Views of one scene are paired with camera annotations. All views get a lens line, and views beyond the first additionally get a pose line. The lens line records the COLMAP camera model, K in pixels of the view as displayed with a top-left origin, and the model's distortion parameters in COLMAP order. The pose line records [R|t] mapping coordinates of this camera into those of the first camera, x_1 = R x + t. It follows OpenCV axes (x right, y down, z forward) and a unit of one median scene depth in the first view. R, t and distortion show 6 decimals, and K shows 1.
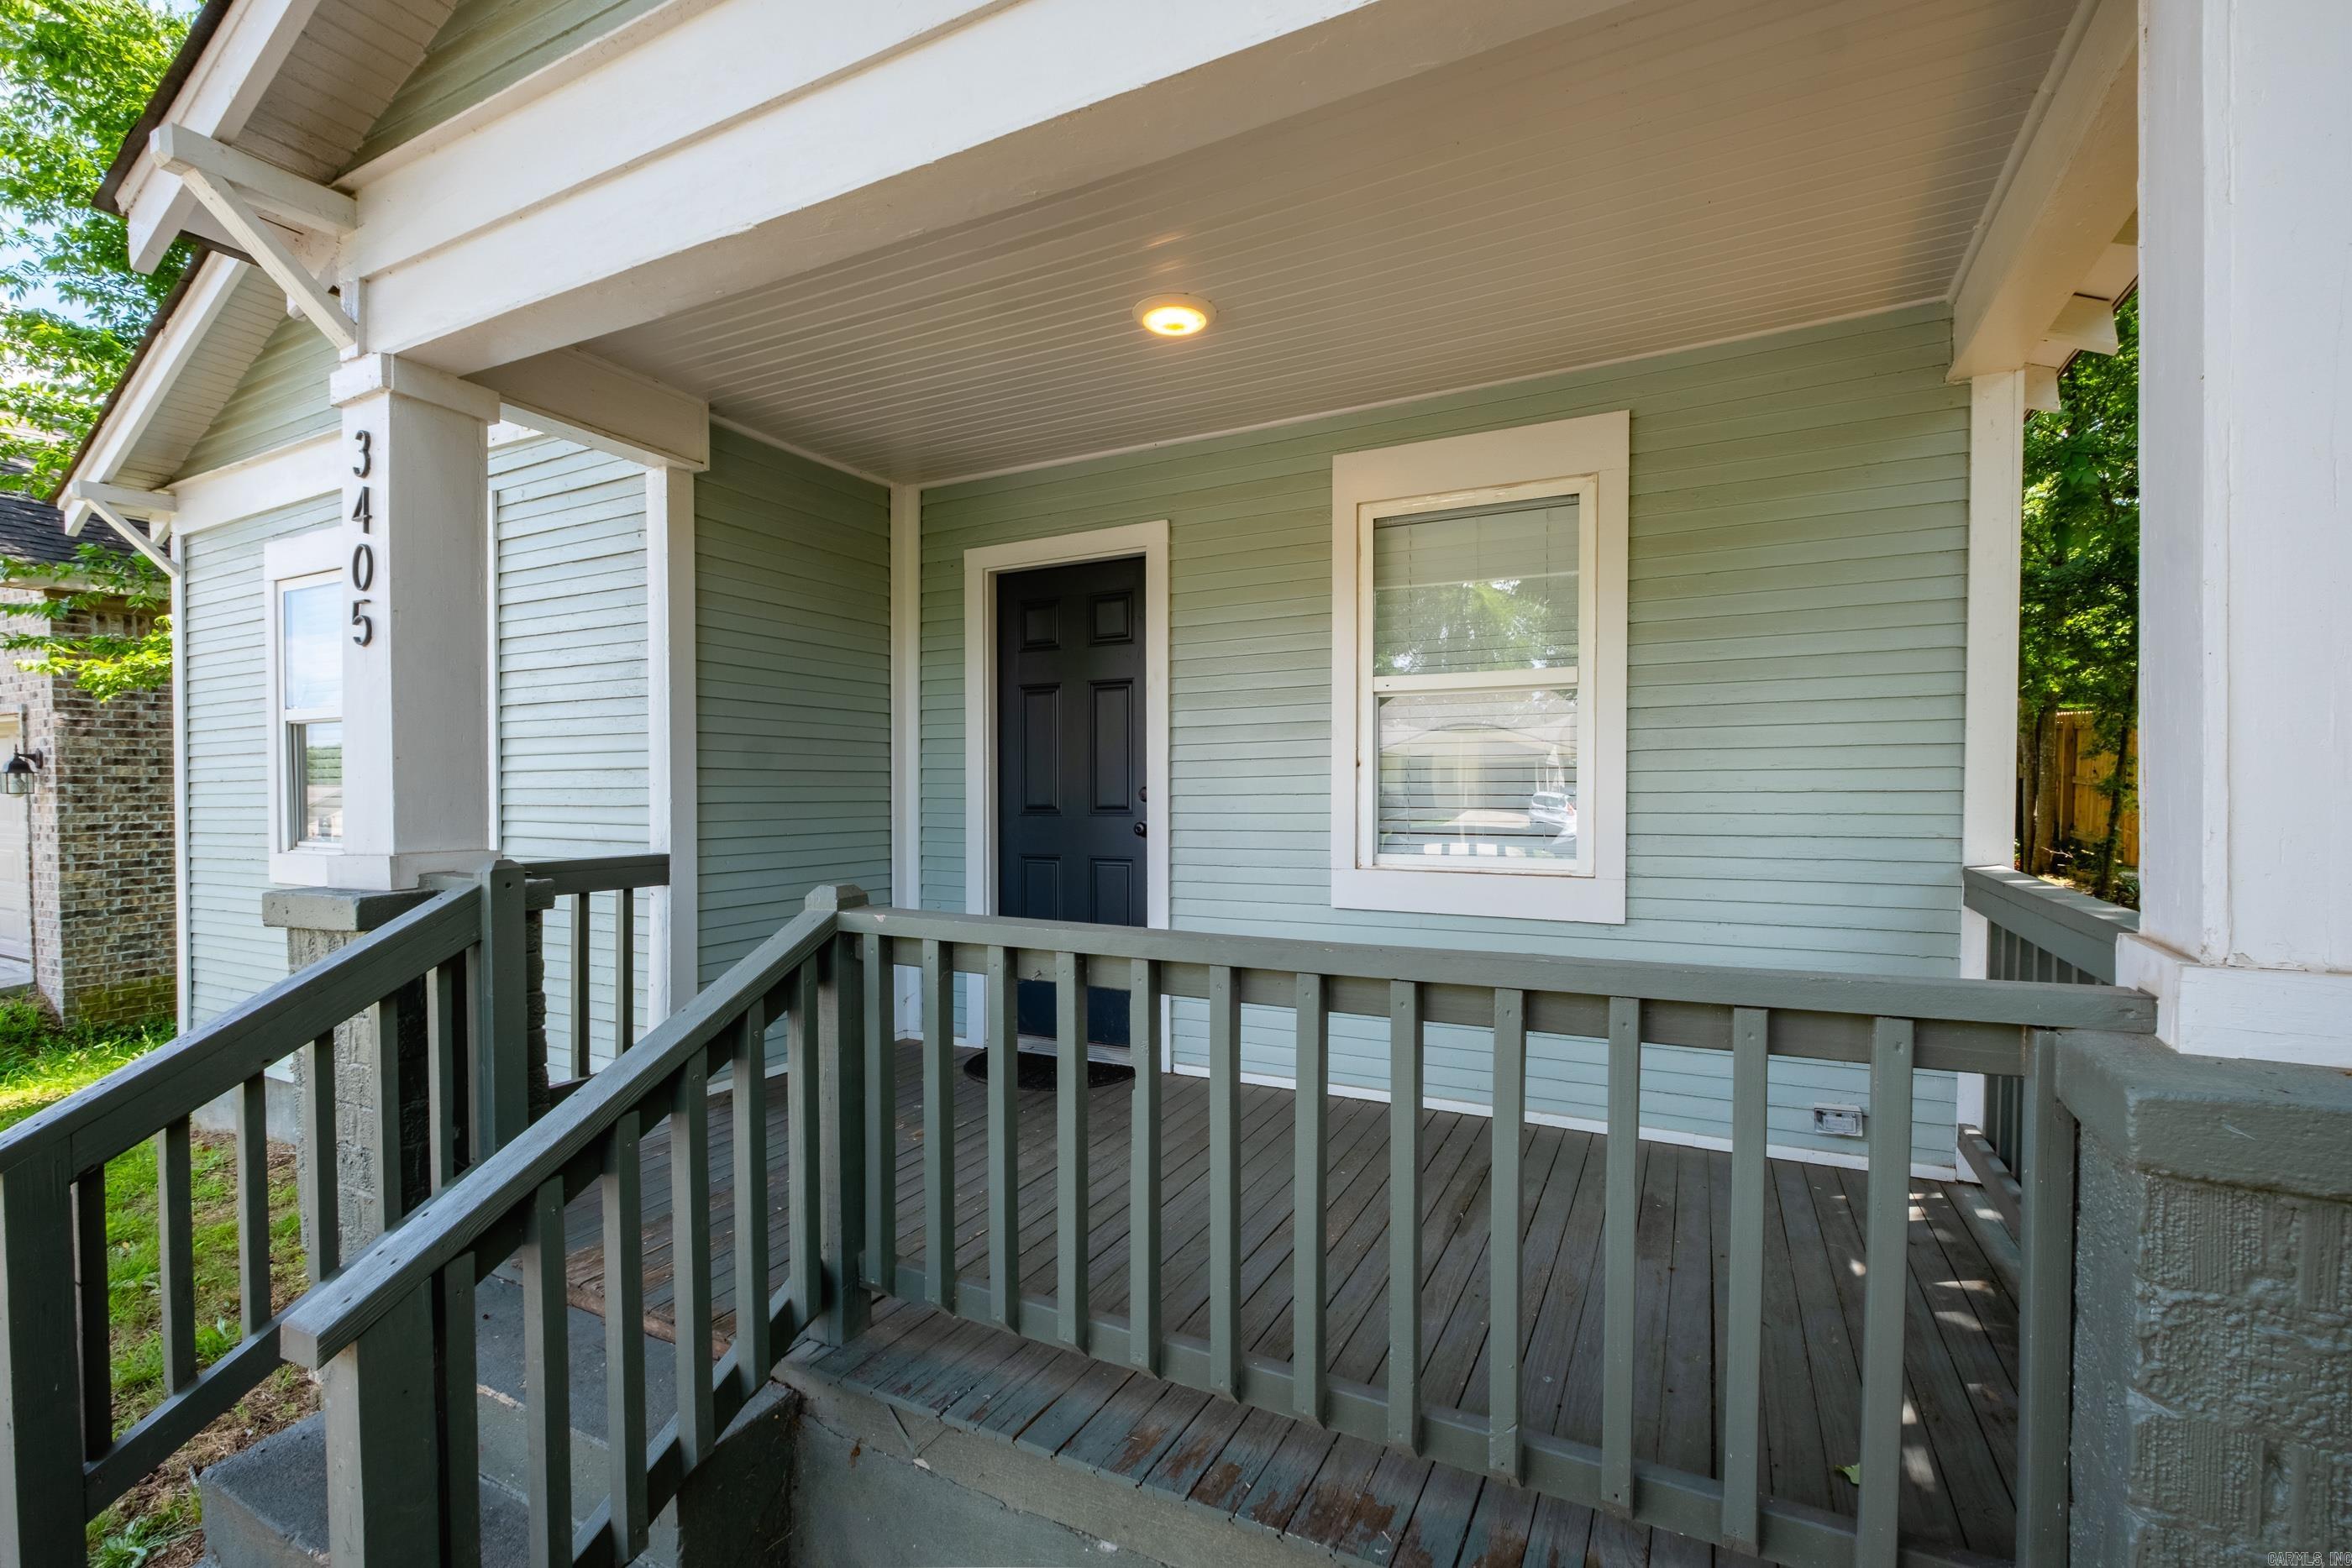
lens RADIAL K [[1019.3, 0, 1220.3], [0, 1019.3, 797.1], [0, 0, 1]] dist [0.010487, -0.006060]
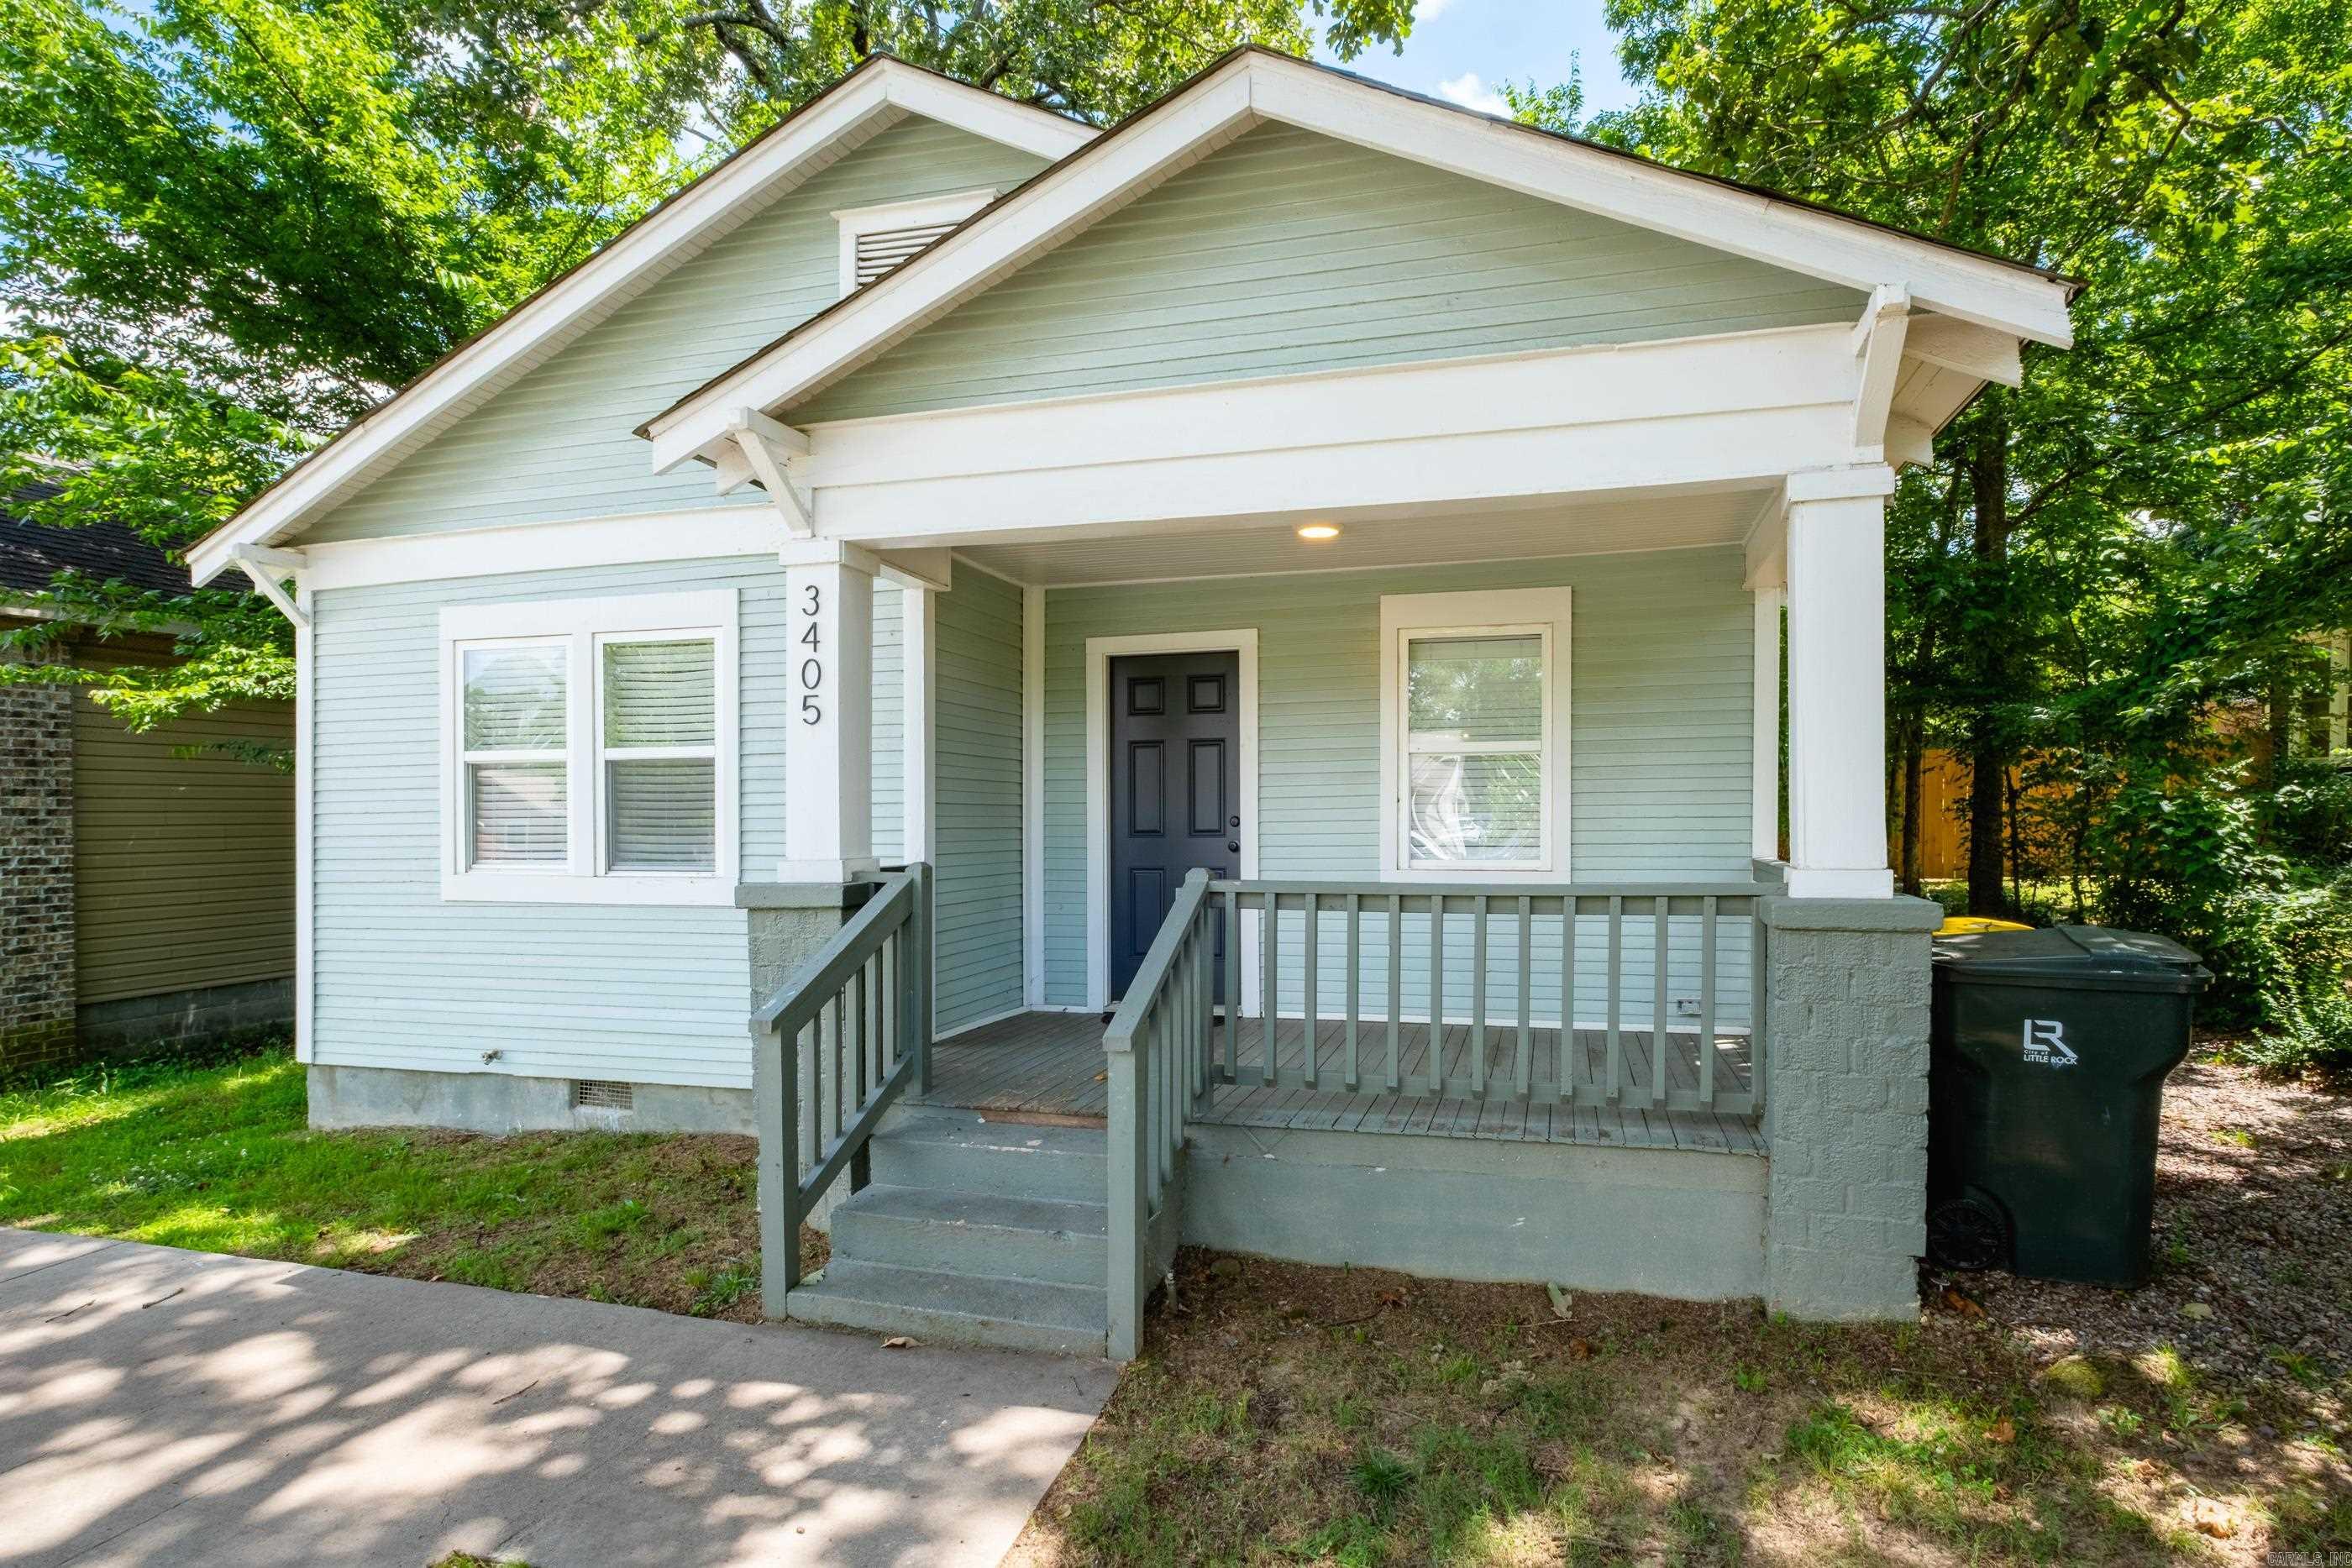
lens RADIAL K [[1275.6, 0, 1202.2], [0, 1275.6, 820.0], [0, 0, 1]] dist [-0.007172, 0.001290]
pose [[0.983323, -0.002384, 0.181850, -0.405621], [0.003930, 0.999959, -0.008144, 0.008587], [-0.181823, 0.008722, 0.983293, -0.658439]]
